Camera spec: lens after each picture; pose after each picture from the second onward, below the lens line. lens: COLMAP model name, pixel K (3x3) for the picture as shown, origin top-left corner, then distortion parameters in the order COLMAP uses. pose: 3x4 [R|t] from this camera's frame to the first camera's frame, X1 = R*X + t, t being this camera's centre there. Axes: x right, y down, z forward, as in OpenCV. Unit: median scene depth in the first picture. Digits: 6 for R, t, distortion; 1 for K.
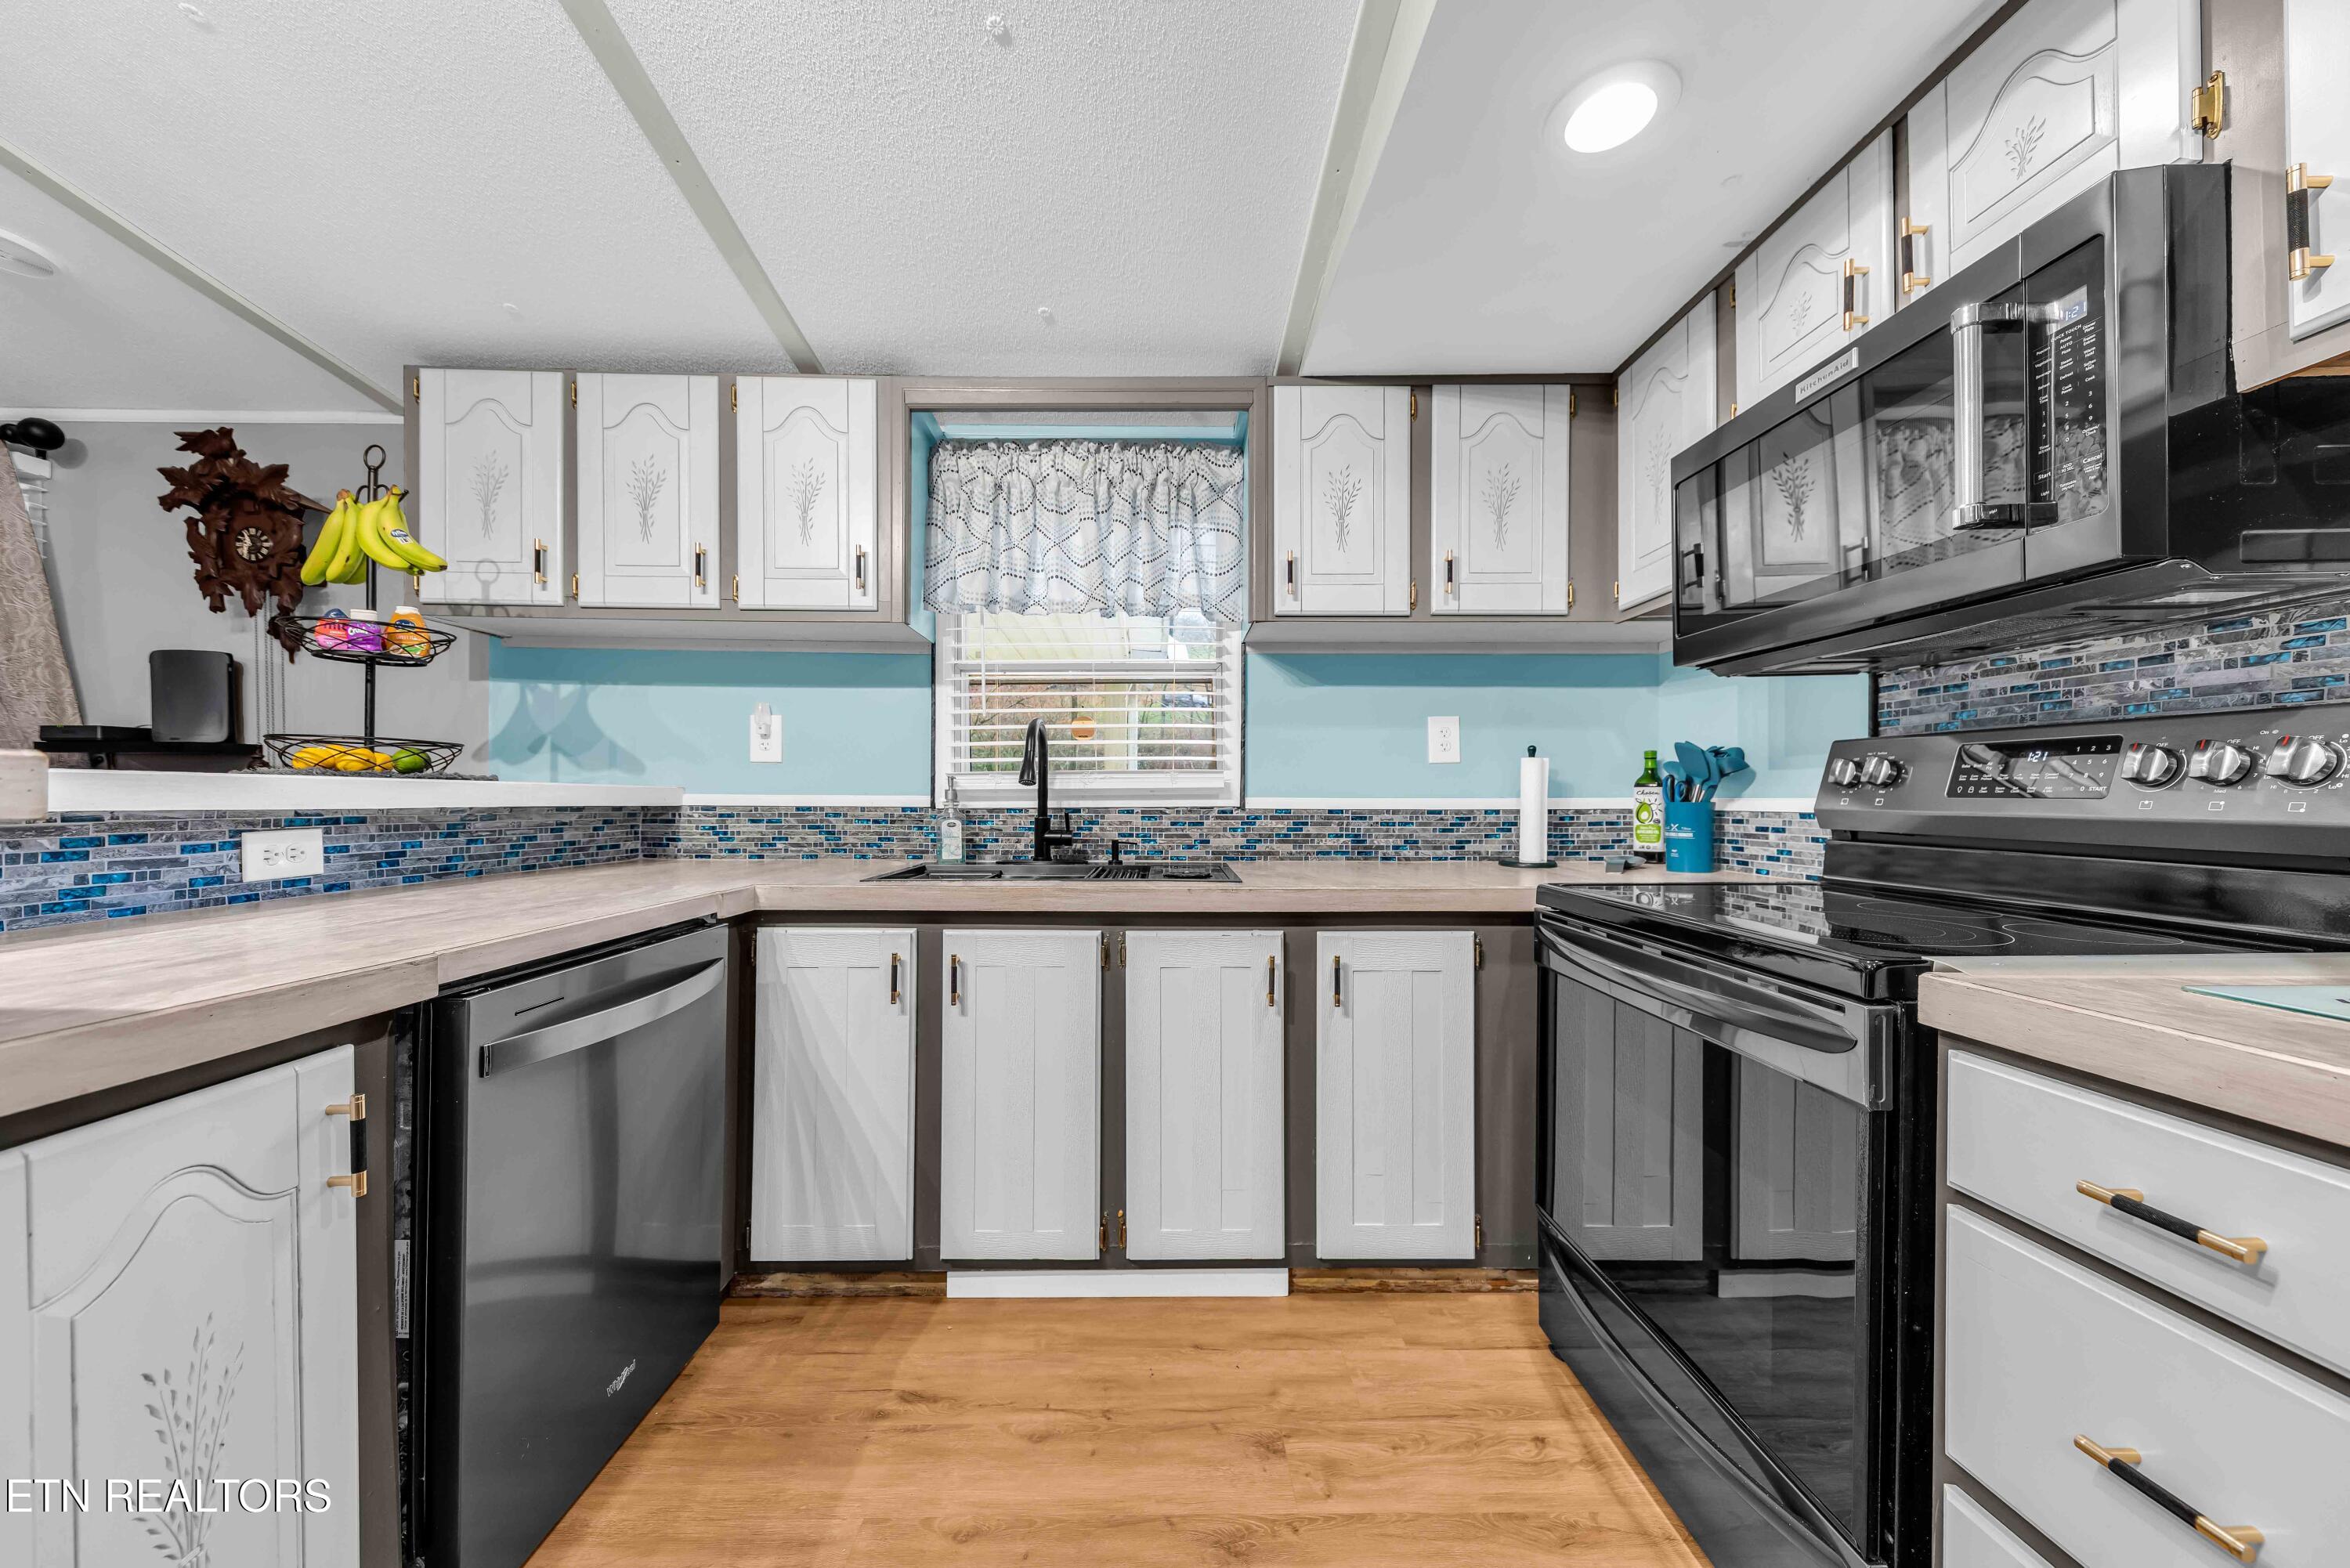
lens RADIAL K [[828.2, 0, 1162.2], [0, 828.2, 798.8], [0, 0, 1]] dist [0.006576, -0.000221]
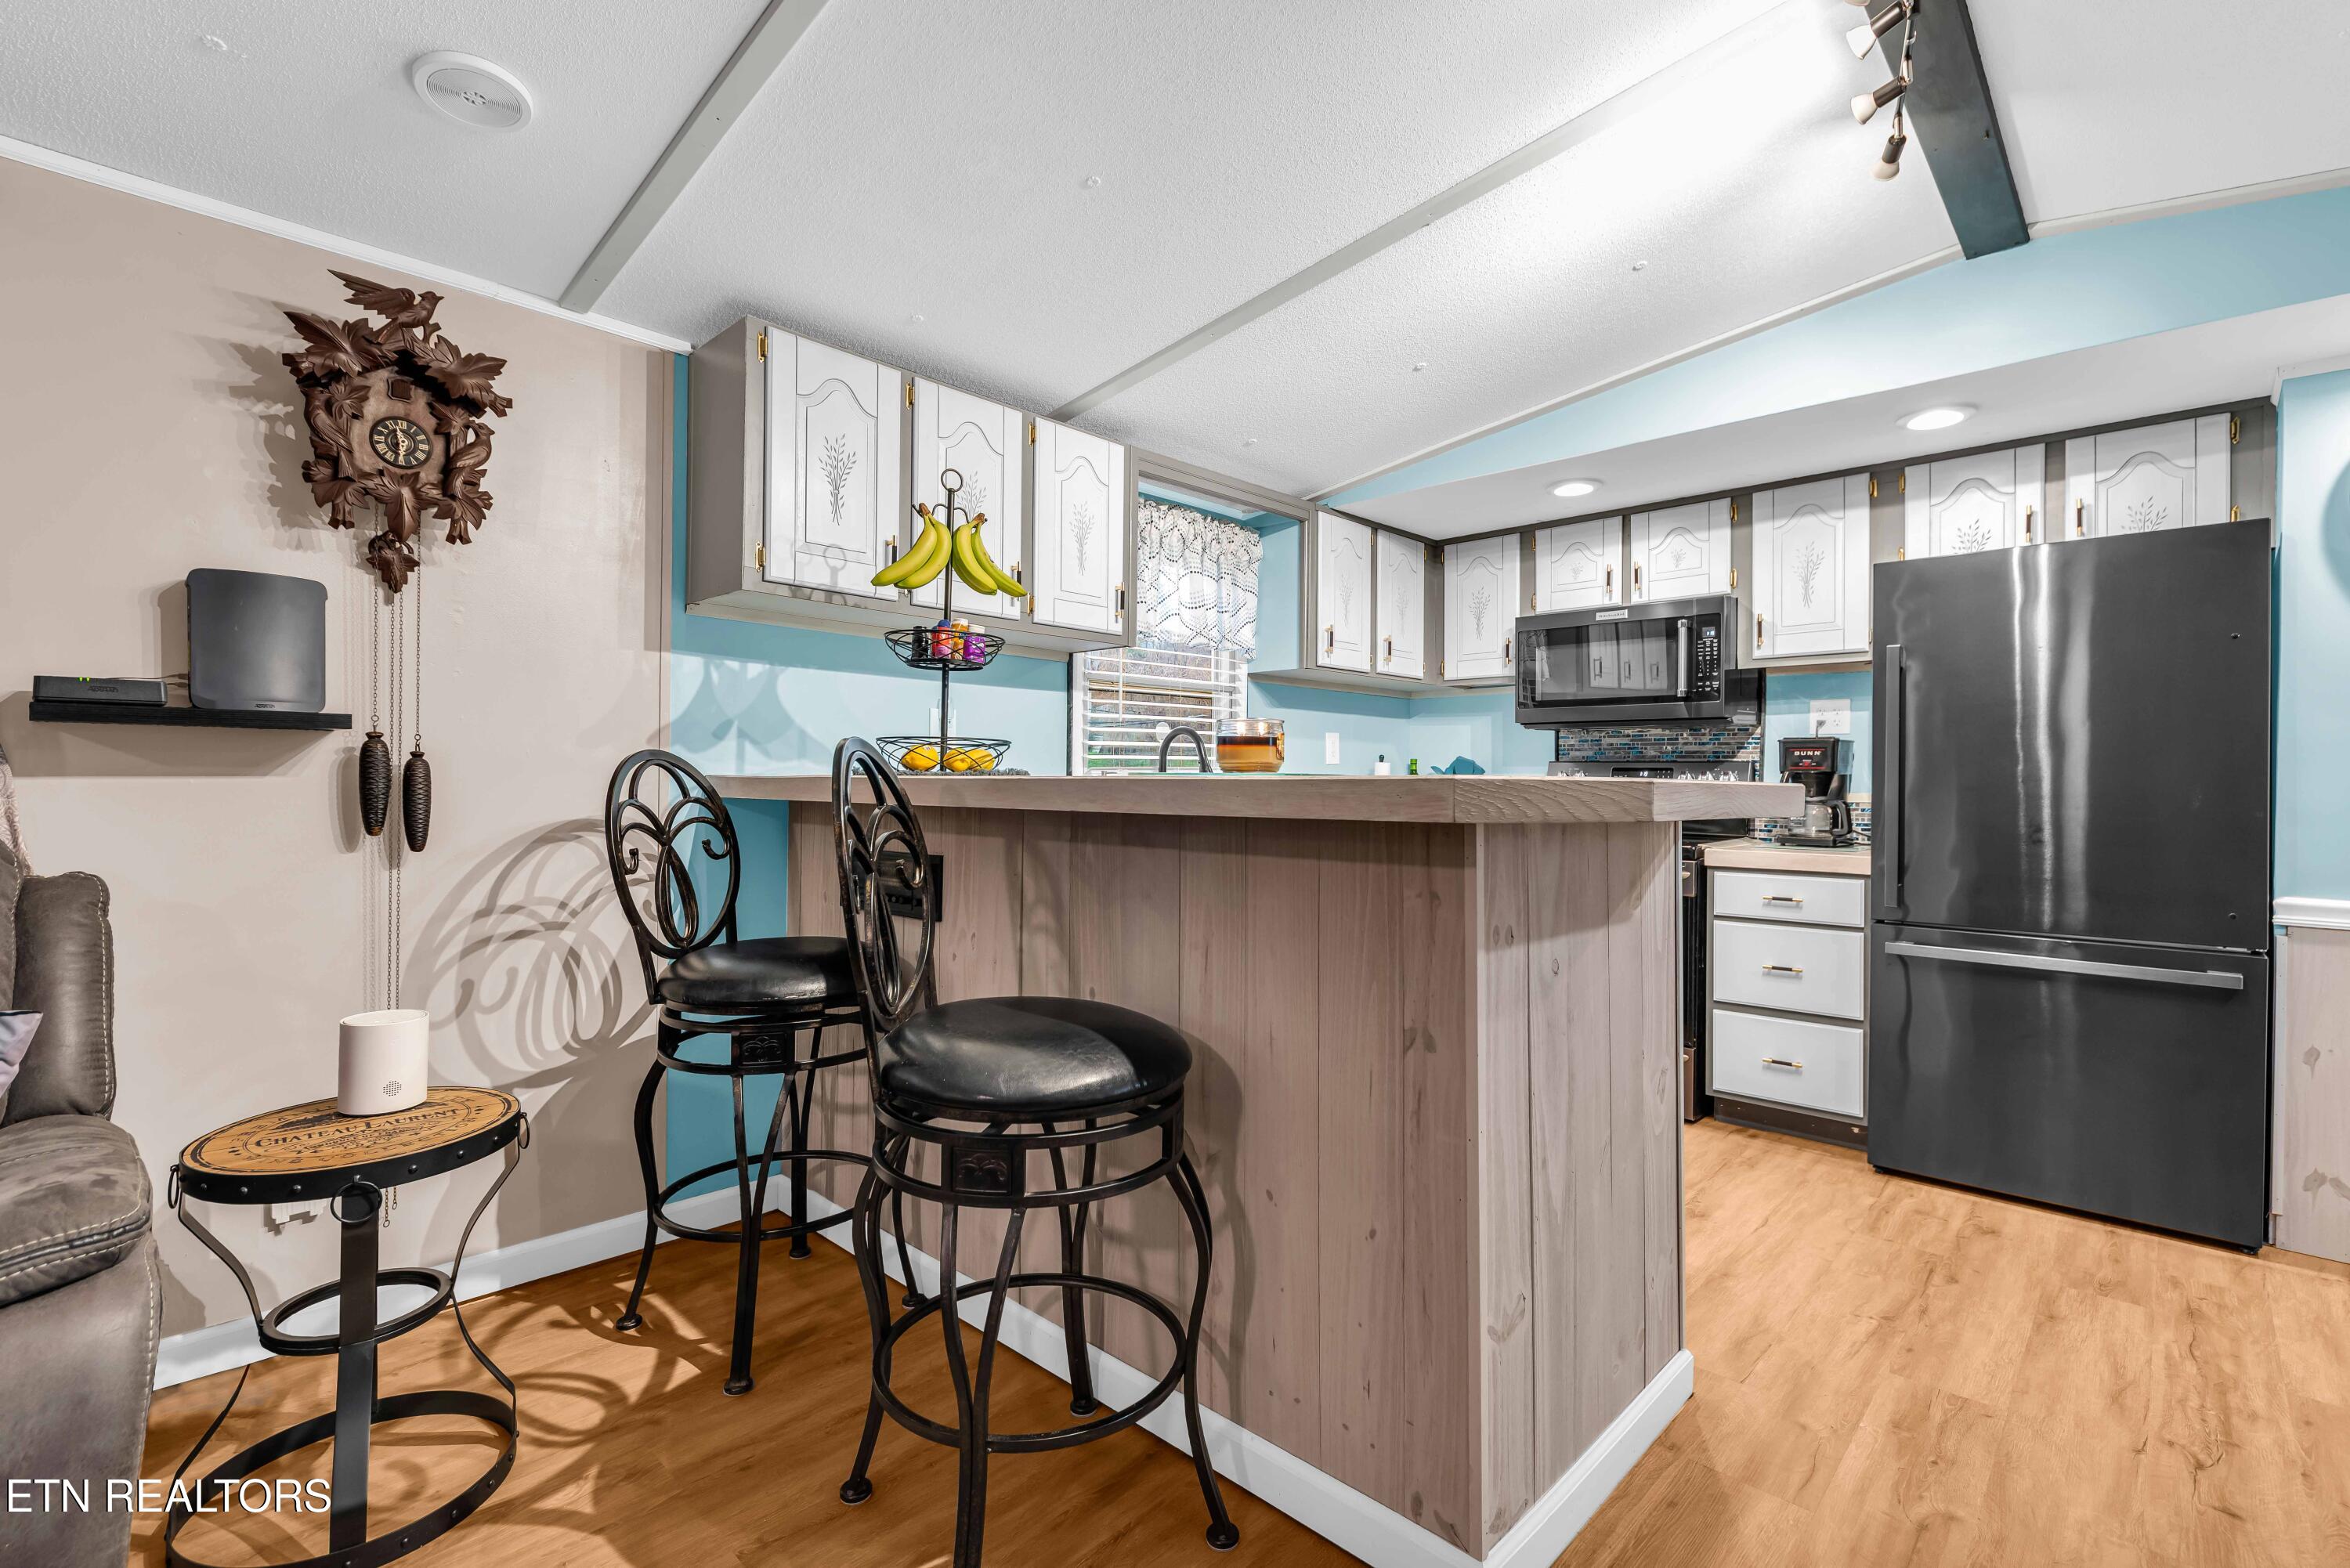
lens RADIAL K [[1028.4, 0, 1223.3], [0, 1028.4, 787.3], [0, 0, 1]] dist [0.027760, -0.012957]
pose [[0.688219, -0.002082, 0.725500, -1.331603], [-0.004130, 0.999968, 0.006787, -0.016310], [-0.725491, -0.007668, 0.688189, -0.148192]]
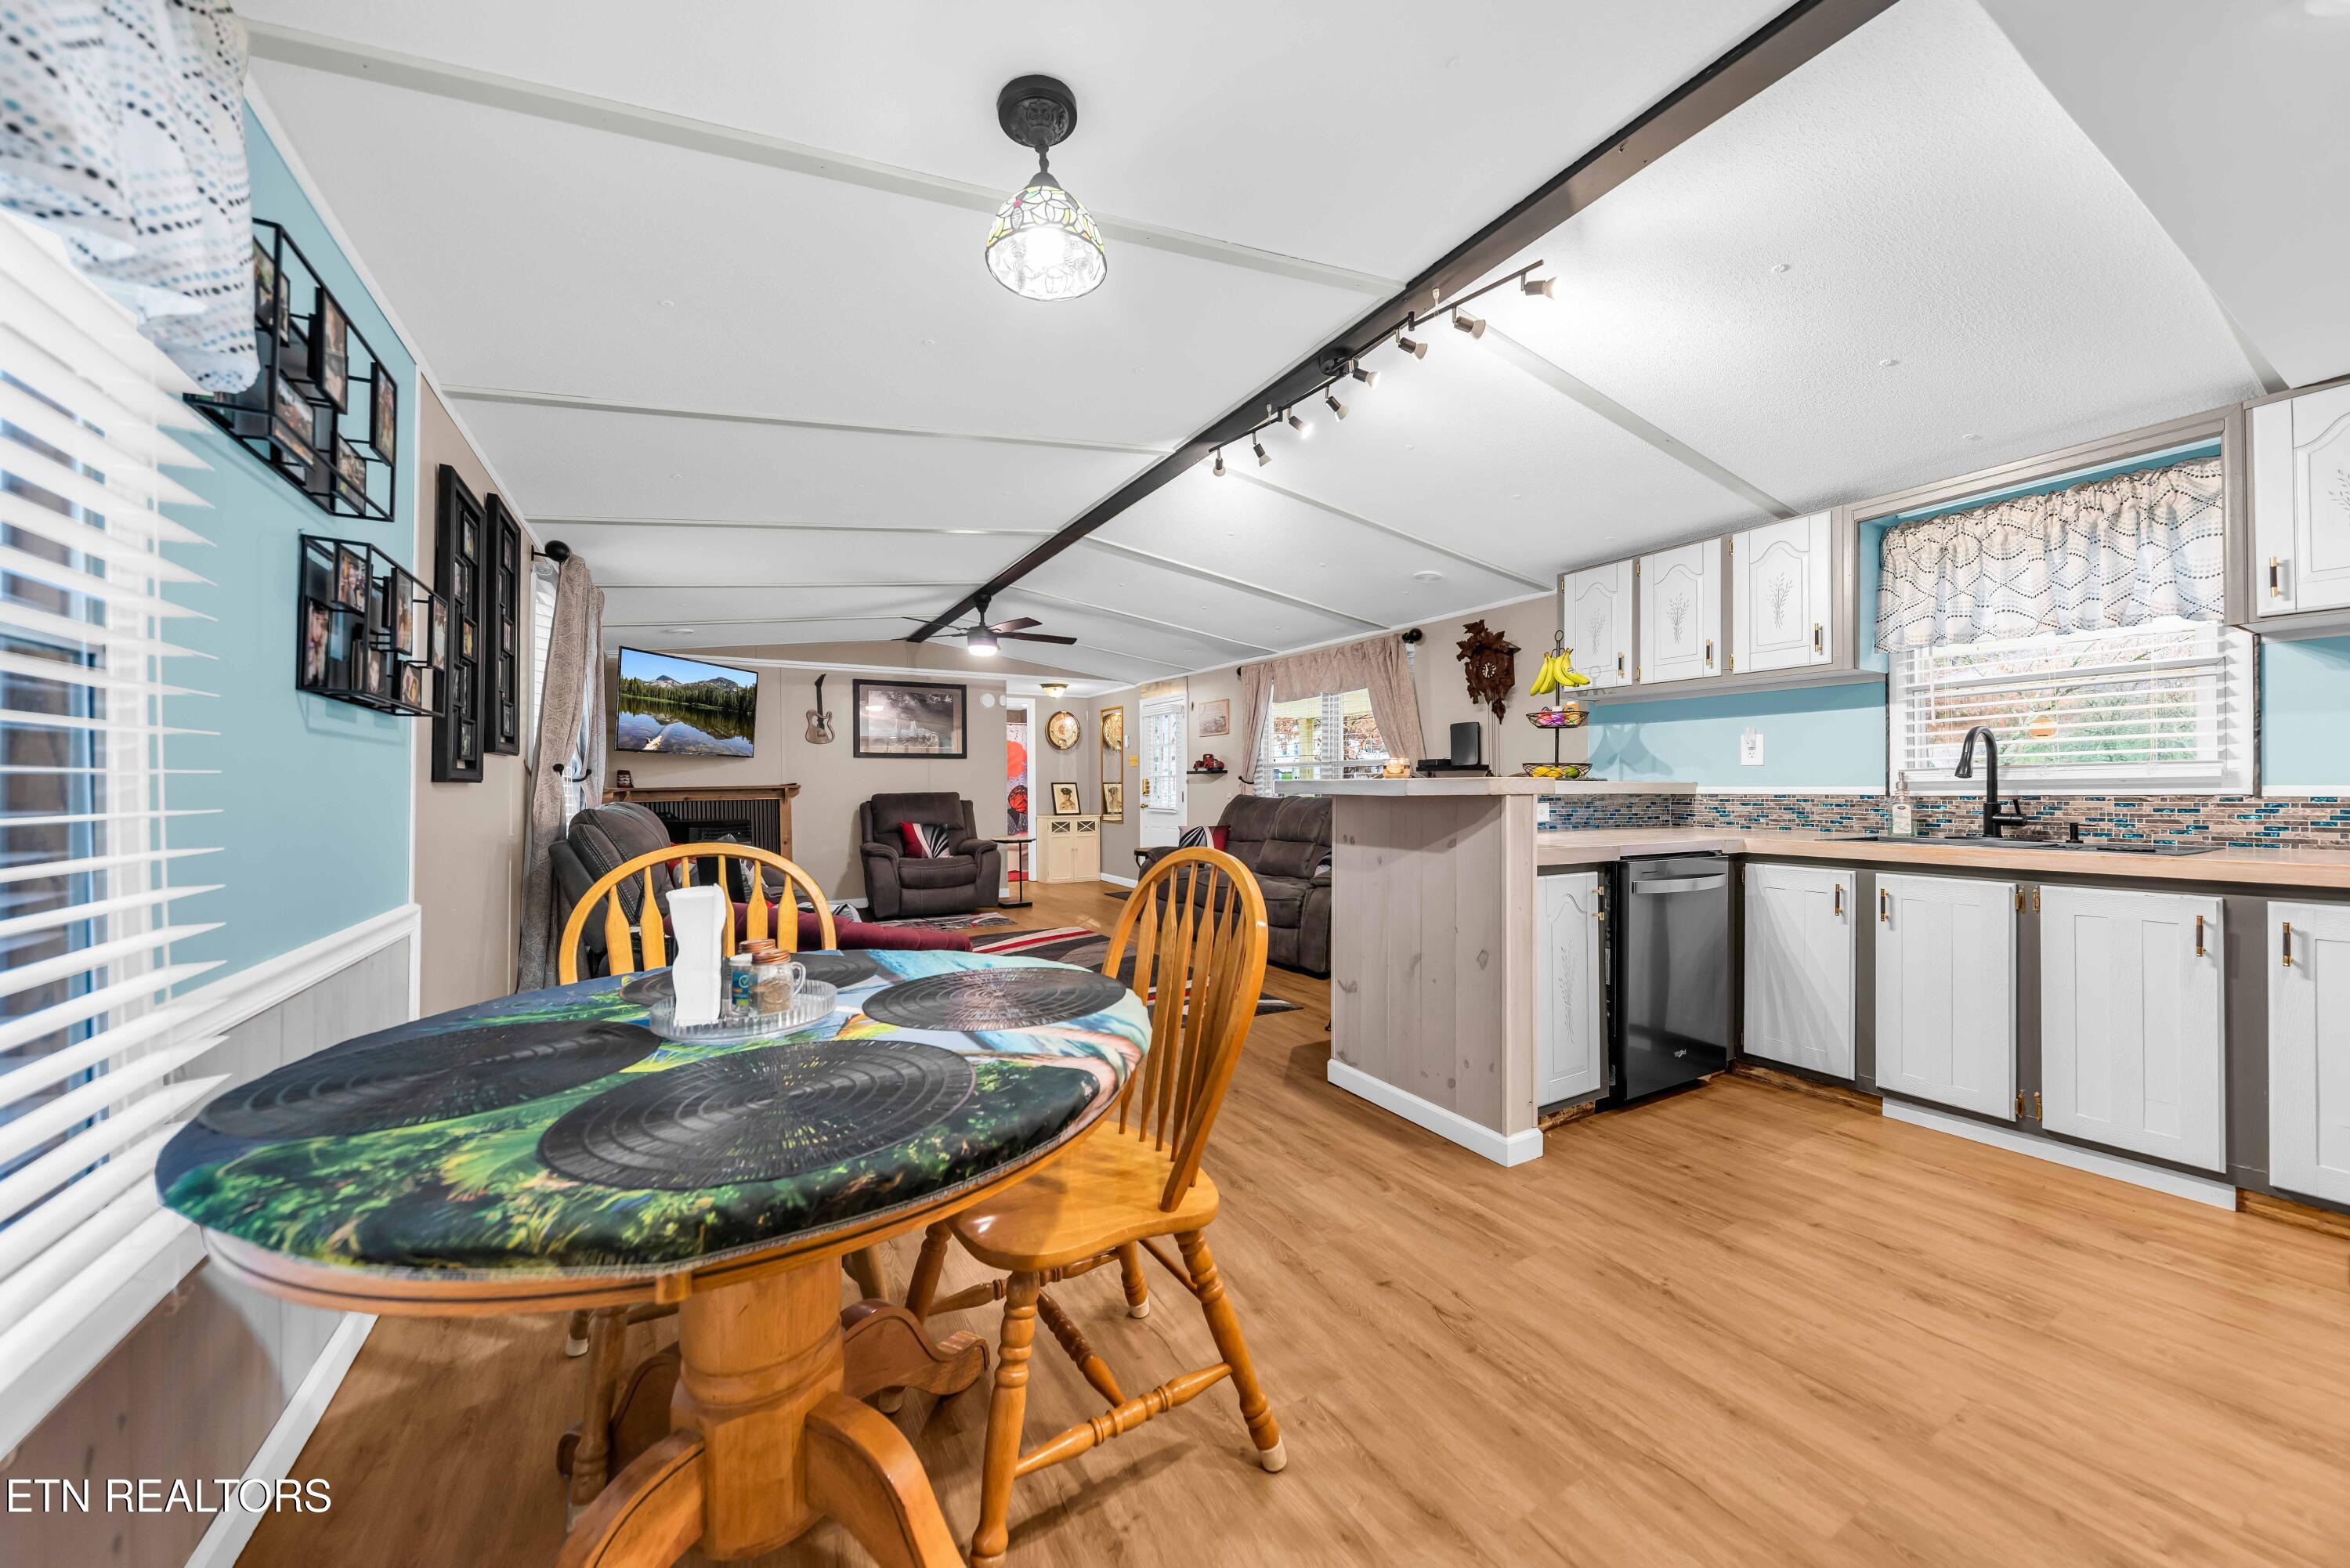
lens RADIAL K [[849.5, 0, 1191.5], [0, 849.5, 790.8], [0, 0, 1]] dist [0.022948, -0.008979]
pose [[0.511339, -0.004412, -0.859368, 0.398503], [0.002858, 0.999990, -0.003433, 0.005667], [0.859375, -0.000700, 0.511346, -0.791547]]
